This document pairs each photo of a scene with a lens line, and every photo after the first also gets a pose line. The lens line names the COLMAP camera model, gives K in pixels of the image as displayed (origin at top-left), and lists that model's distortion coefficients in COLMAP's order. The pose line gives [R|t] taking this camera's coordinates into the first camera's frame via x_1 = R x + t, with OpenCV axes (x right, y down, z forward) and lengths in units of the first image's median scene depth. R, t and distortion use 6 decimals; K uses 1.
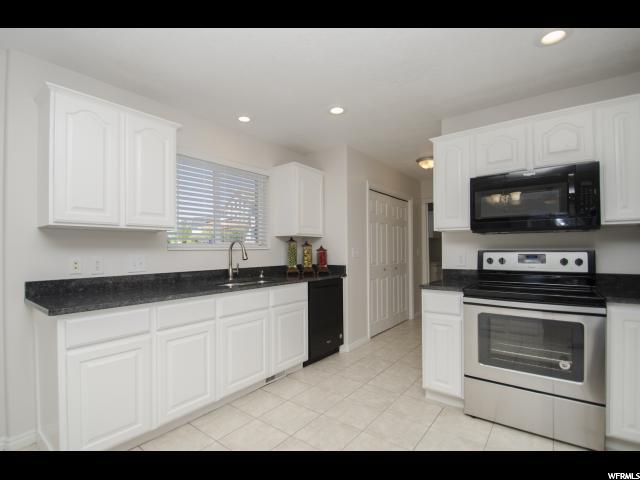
lens RADIAL K [[320.8, 0, 295.3], [0, 320.8, 248.2], [0, 0, 1]] dist [-0.002028, -0.000365]
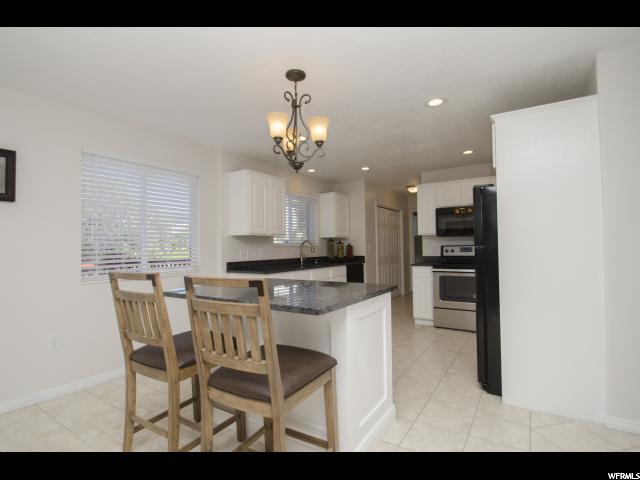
lens RADIAL K [[325.6, 0, 320.0], [0, 325.6, 240.0], [0, 0, 1]] dist [0.000350, 0.000000]
pose [[0.993169, -0.005847, 0.116540, -0.267753], [0.007709, 0.999850, -0.015535, -0.001181], [-0.116431, 0.016327, 0.993065, -0.615636]]
